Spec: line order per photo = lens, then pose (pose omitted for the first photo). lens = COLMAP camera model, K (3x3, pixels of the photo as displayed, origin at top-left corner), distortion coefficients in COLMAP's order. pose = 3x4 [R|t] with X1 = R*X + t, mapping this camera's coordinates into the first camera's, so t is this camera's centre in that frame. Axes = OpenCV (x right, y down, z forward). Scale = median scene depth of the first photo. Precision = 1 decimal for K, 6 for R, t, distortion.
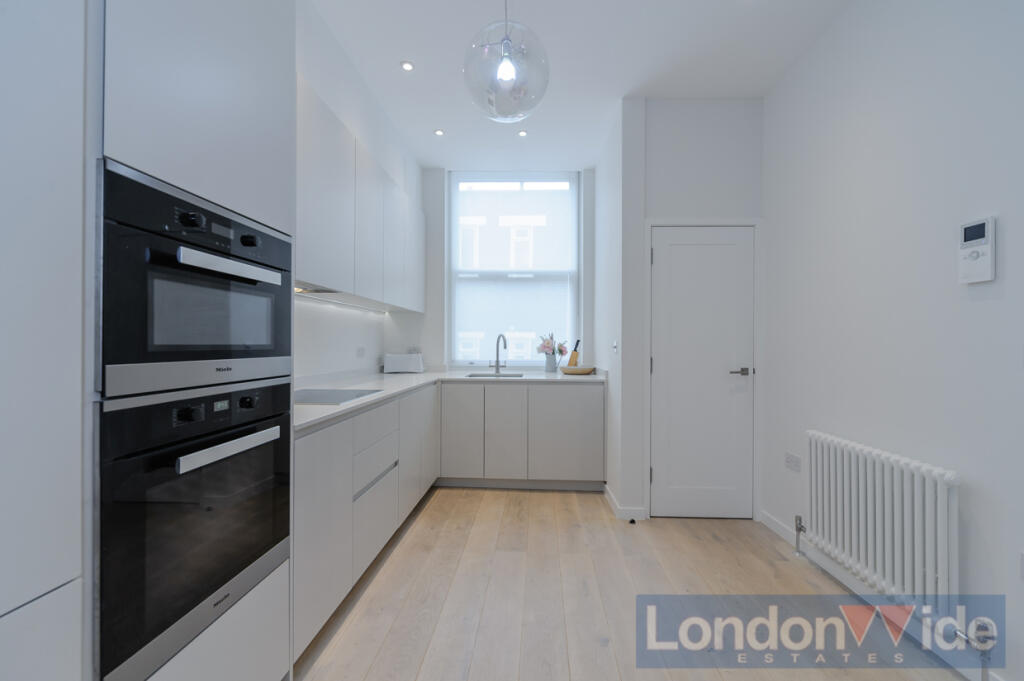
lens RADIAL K [[416.6, 0, 516.9], [0, 416.6, 342.0], [0, 0, 1]] dist [-0.001297, 0.000073]
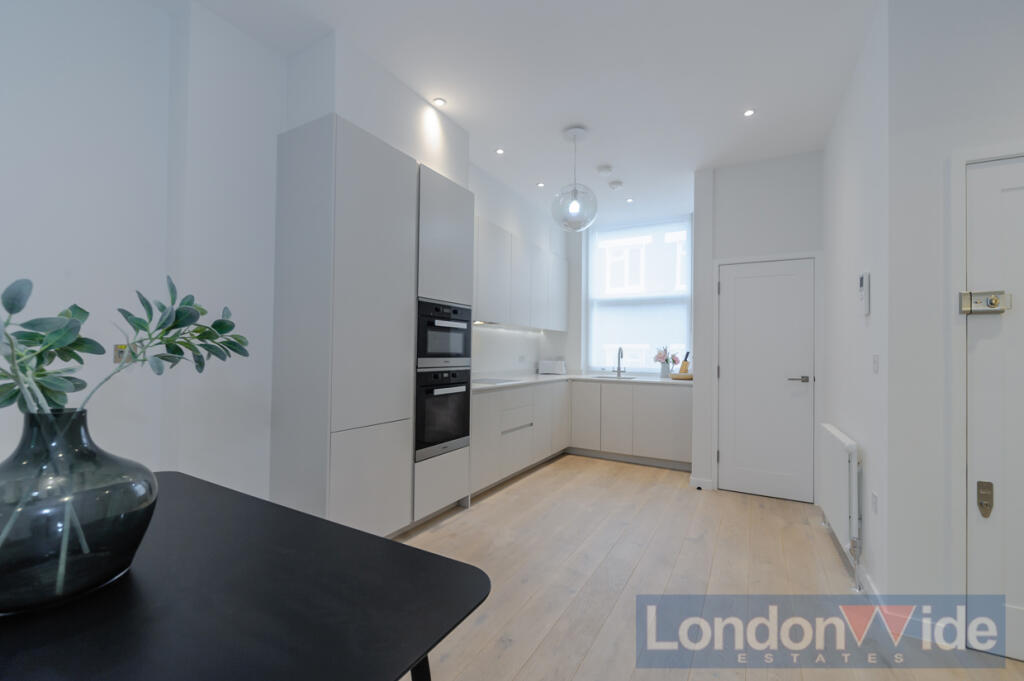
lens RADIAL K [[416.6, 0, 510.6], [0, 416.6, 344.4], [0, 0, 1]] dist [-0.001297, 0.000073]
pose [[0.896511, -0.000178, -0.443021, 0.319753], [-0.008631, 0.999803, -0.017868, -0.000377], [0.442937, 0.019843, 0.896333, -0.459475]]
